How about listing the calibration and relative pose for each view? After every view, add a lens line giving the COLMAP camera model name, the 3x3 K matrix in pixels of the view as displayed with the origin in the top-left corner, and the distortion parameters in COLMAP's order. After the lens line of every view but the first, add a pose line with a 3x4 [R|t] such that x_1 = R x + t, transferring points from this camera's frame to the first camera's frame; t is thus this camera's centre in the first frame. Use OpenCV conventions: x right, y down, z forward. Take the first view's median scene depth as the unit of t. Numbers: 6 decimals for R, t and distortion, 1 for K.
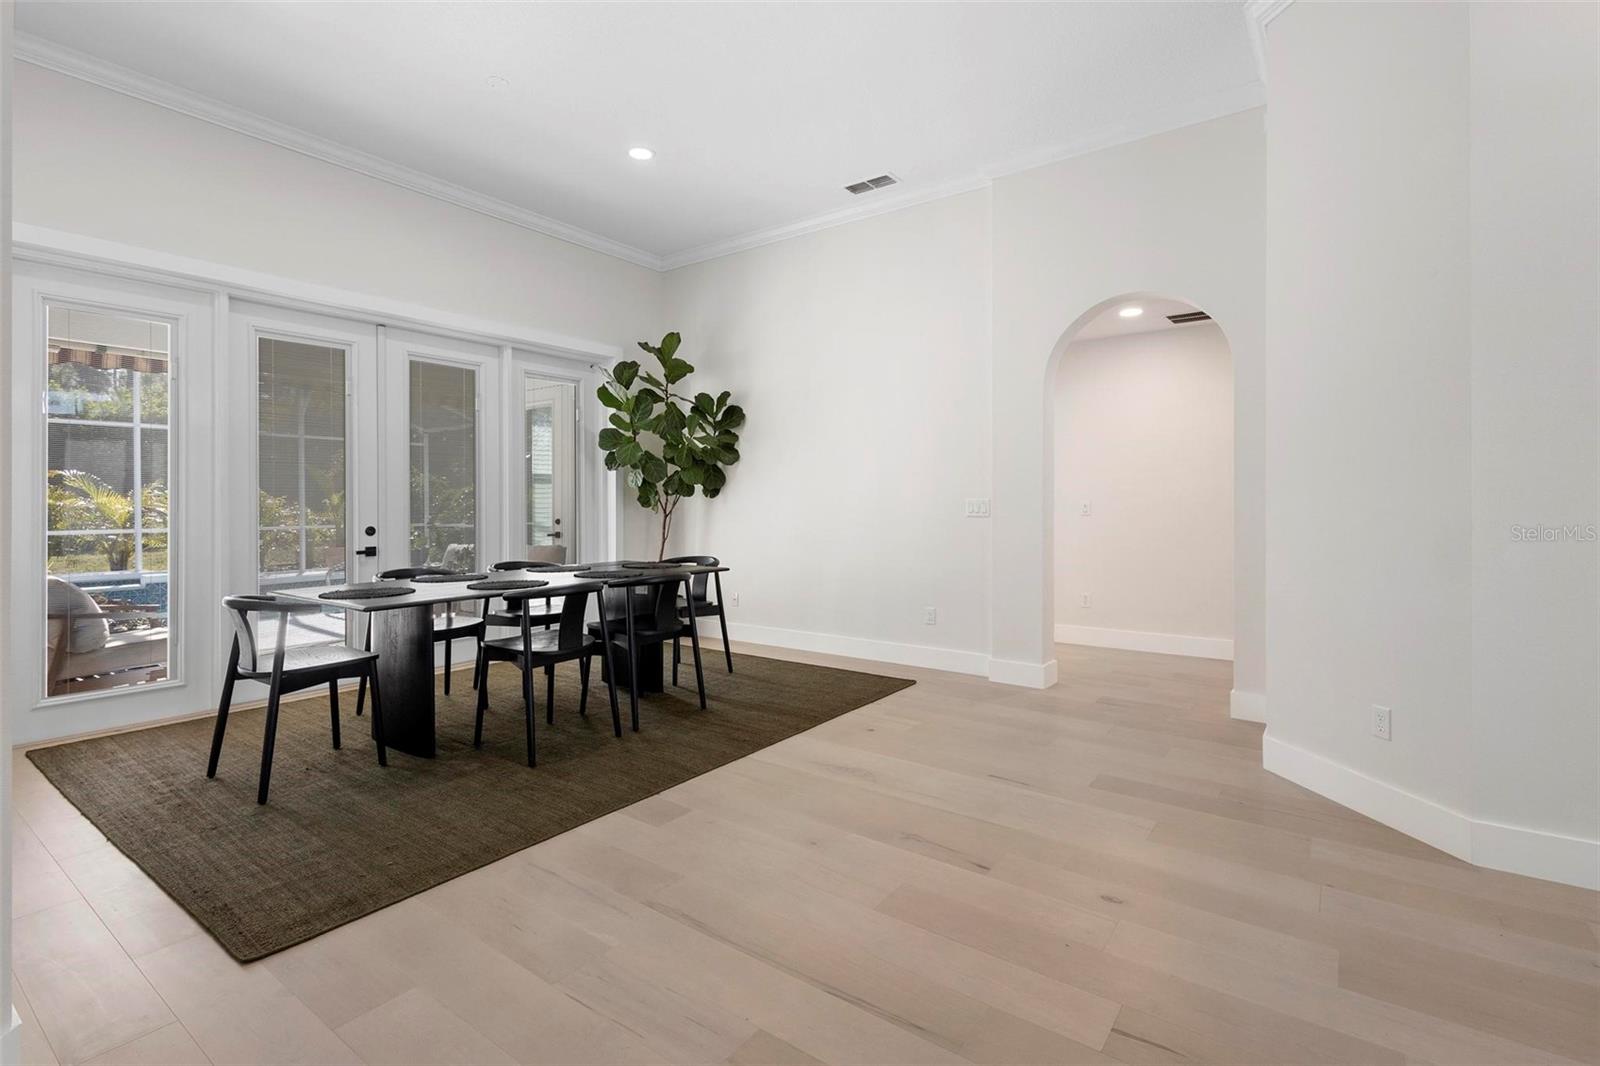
lens RADIAL K [[741.1, 0, 794.4], [0, 741.1, 507.1], [0, 0, 1]] dist [0.002801, -0.000582]
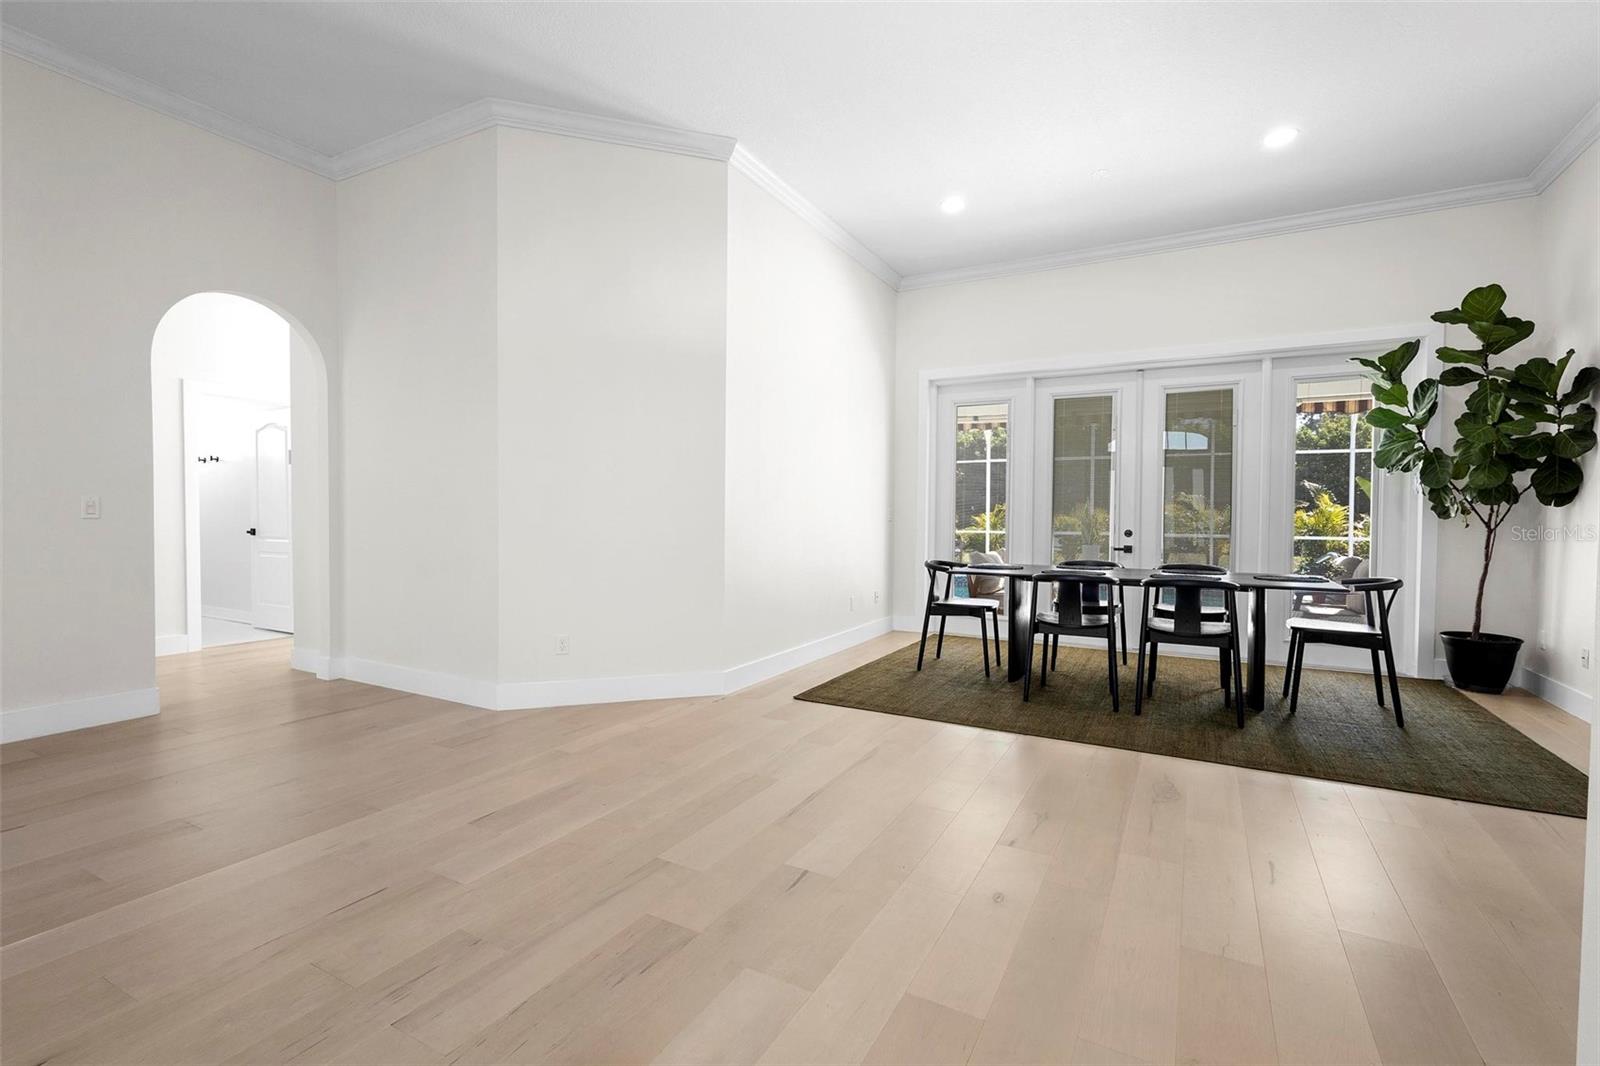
lens RADIAL K [[719.5, 0, 799.8], [0, 719.5, 533.0], [0, 0, 1]] dist [-0.000259, -0.000219]
pose [[0.130305, 0.026934, -0.991108, 0.586528], [-0.017482, 0.999538, 0.024865, 0.010524], [0.991320, 0.014087, 0.130716, 0.271285]]
